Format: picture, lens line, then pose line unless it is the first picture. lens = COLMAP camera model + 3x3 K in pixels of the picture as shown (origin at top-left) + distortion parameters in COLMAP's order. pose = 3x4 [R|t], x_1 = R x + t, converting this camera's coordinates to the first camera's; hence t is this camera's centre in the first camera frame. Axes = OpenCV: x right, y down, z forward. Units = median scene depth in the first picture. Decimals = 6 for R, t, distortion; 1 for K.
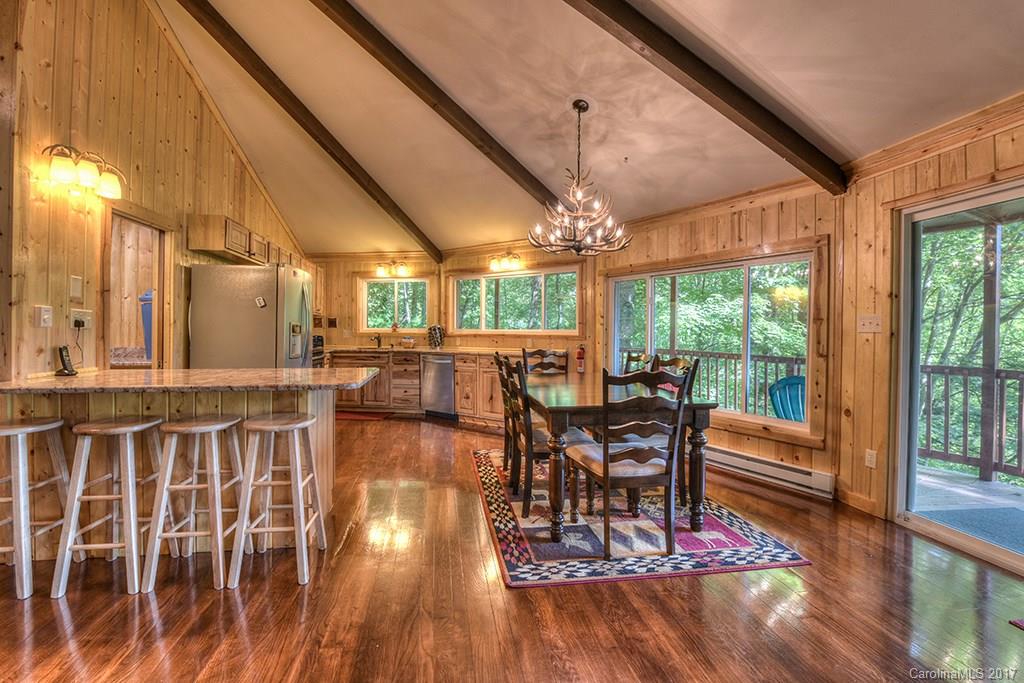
lens RADIAL K [[415.7, 0, 496.8], [0, 415.7, 332.8], [0, 0, 1]] dist [-0.019919, -0.000721]
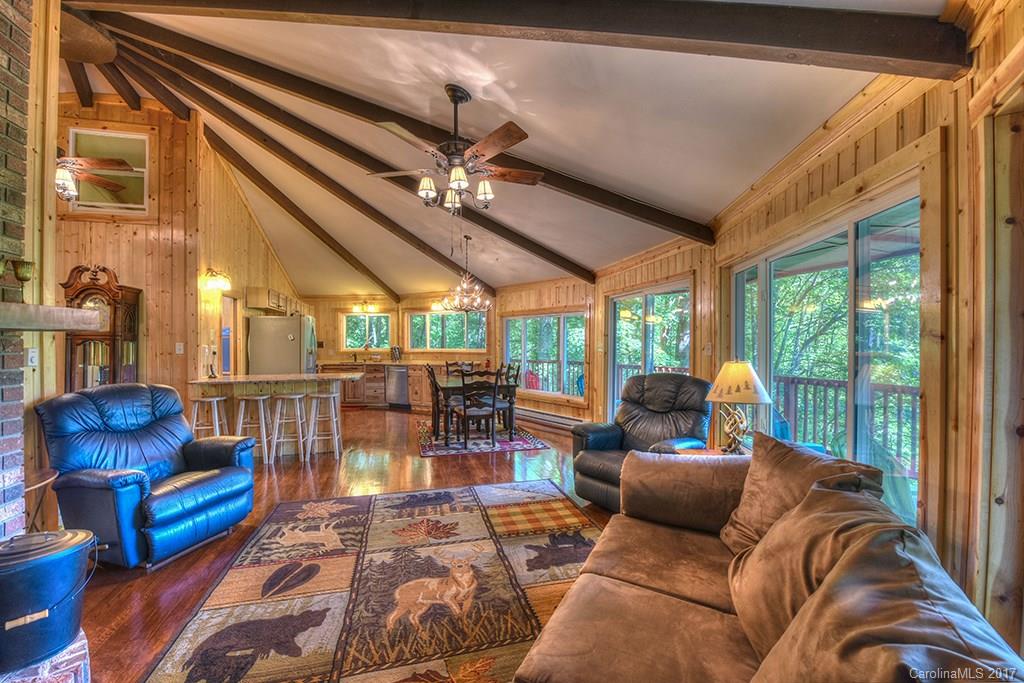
lens RADIAL K [[409.3, 0, 510.2], [0, 409.3, 344.8], [0, 0, 1]] dist [-0.017436, -0.002269]
pose [[0.993253, -0.009998, 0.115538, 0.154600], [0.009986, 0.999950, 0.000688, -0.034482], [-0.115539, 0.000470, 0.993303, -0.839639]]
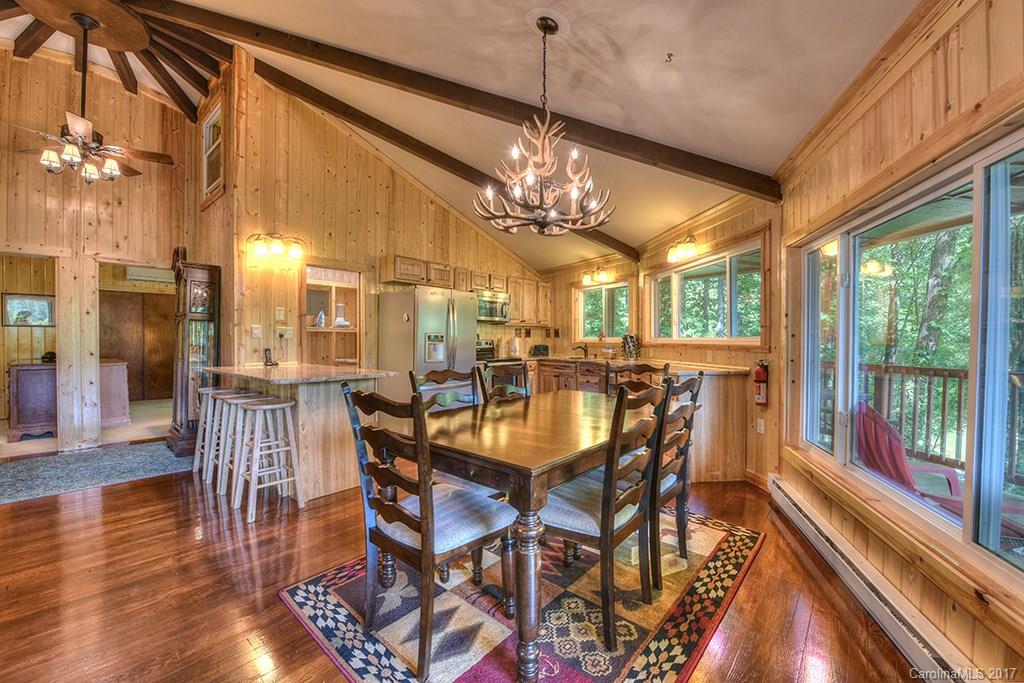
lens RADIAL K [[409.3, 0, 510.2], [0, 409.3, 344.8], [0, 0, 1]] dist [-0.017436, -0.002269]
pose [[0.651422, 0.003975, -0.758705, 0.616146], [-0.002853, 0.999992, 0.002789, 0.006196], [0.758710, 0.000348, 0.651429, 0.429190]]
